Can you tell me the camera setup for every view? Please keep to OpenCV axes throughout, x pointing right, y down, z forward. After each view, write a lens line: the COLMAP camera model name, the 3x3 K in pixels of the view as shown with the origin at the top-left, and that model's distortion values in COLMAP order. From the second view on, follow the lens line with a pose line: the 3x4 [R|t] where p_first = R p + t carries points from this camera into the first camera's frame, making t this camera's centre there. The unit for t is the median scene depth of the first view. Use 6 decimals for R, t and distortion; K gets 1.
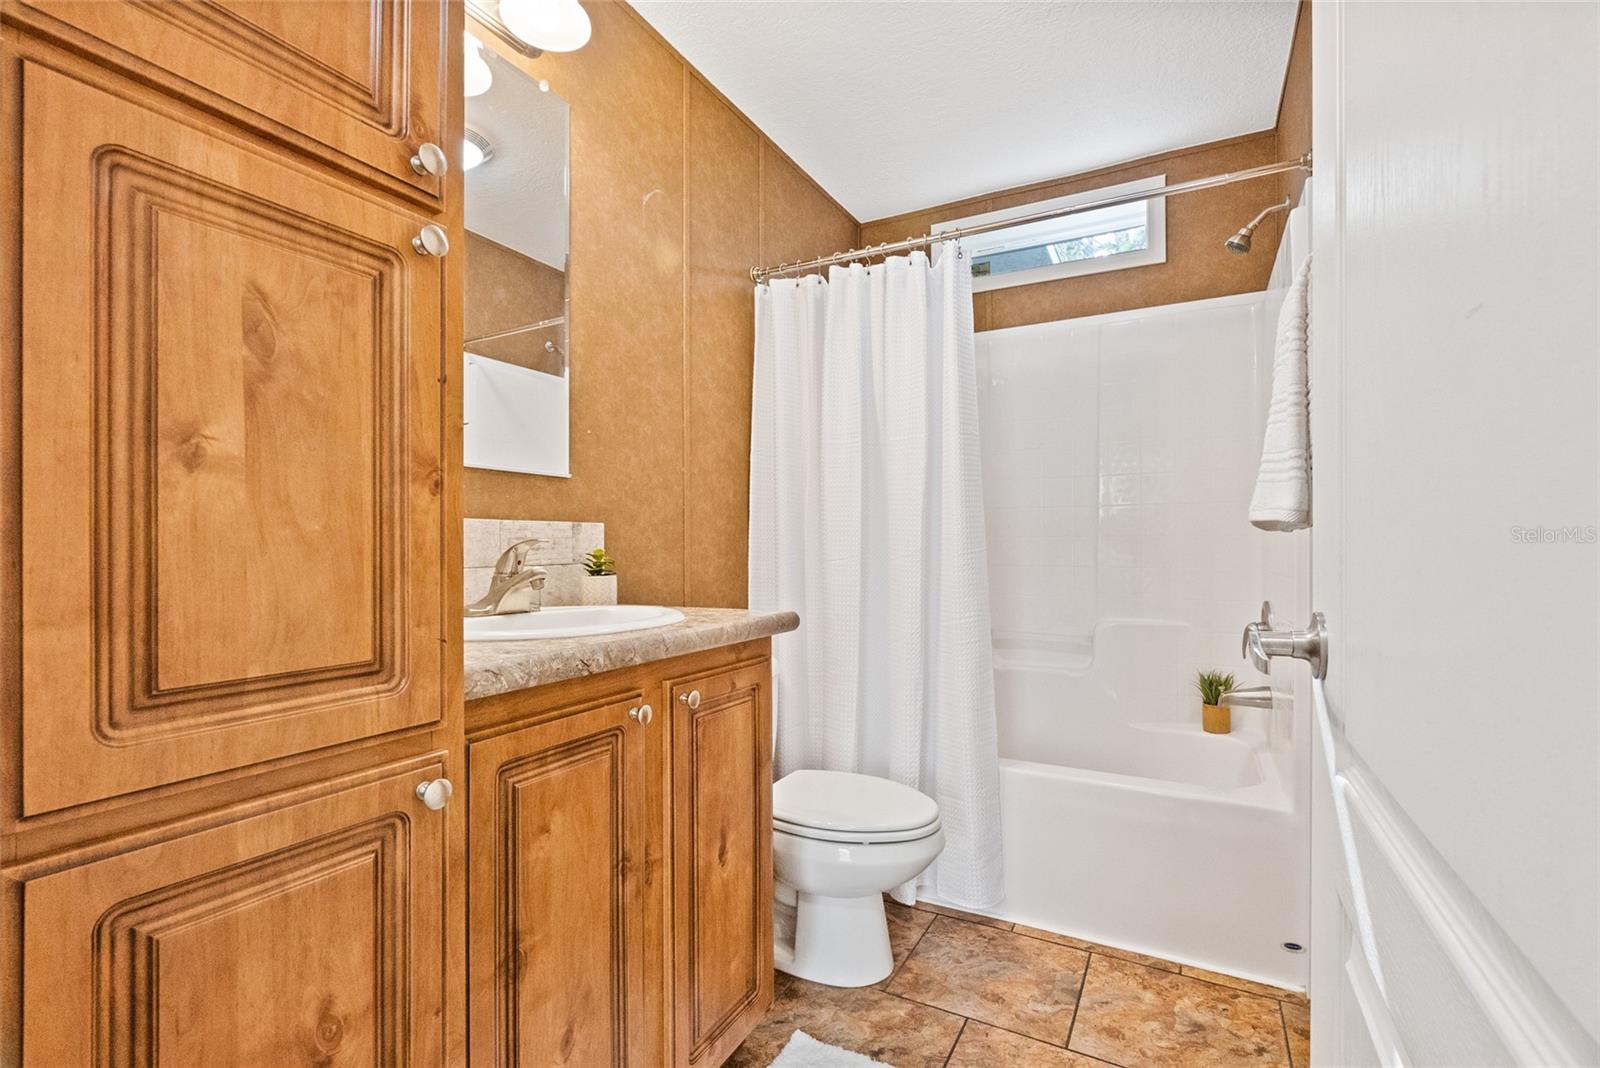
lens RADIAL K [[724.2, 0, 796.3], [0, 724.2, 542.1], [0, 0, 1]] dist [-0.010690, 0.001107]
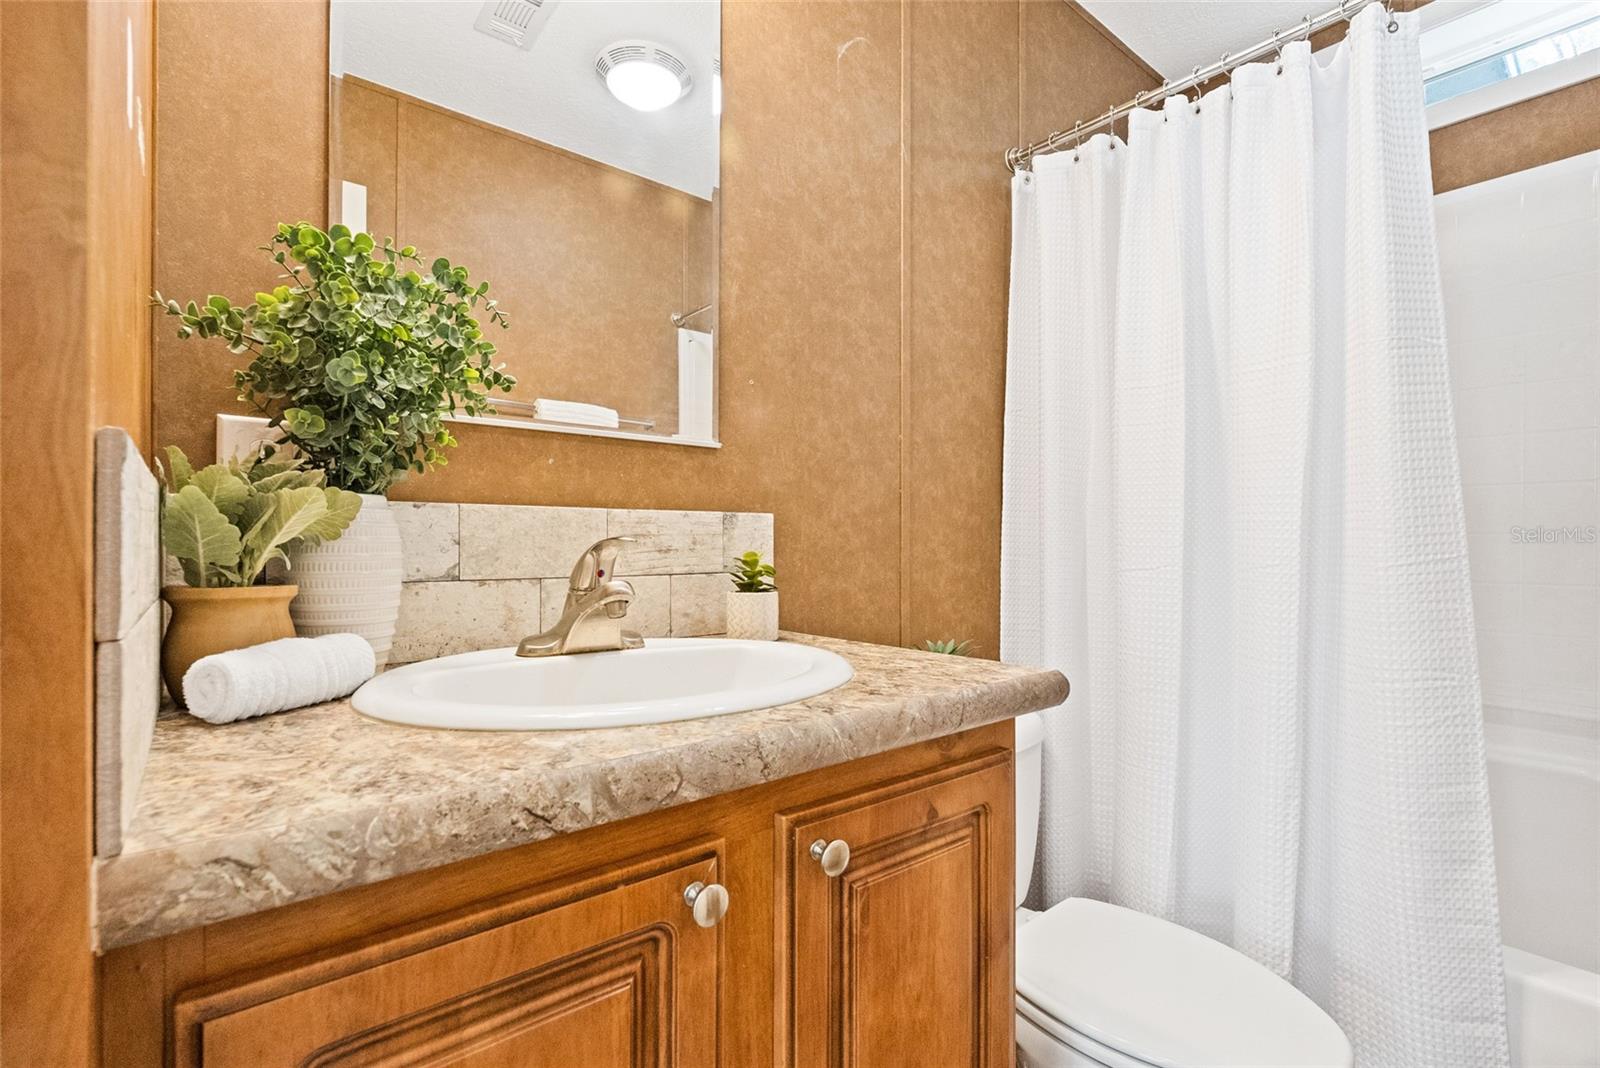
lens RADIAL K [[724.2, 0, 796.3], [0, 724.2, 542.1], [0, 0, 1]] dist [-0.010690, 0.001107]
pose [[0.928923, 0.004983, -0.370240, 0.011885], [-0.003095, 0.999979, 0.005692, -0.002778], [0.370260, -0.004141, 0.928919, 0.347599]]
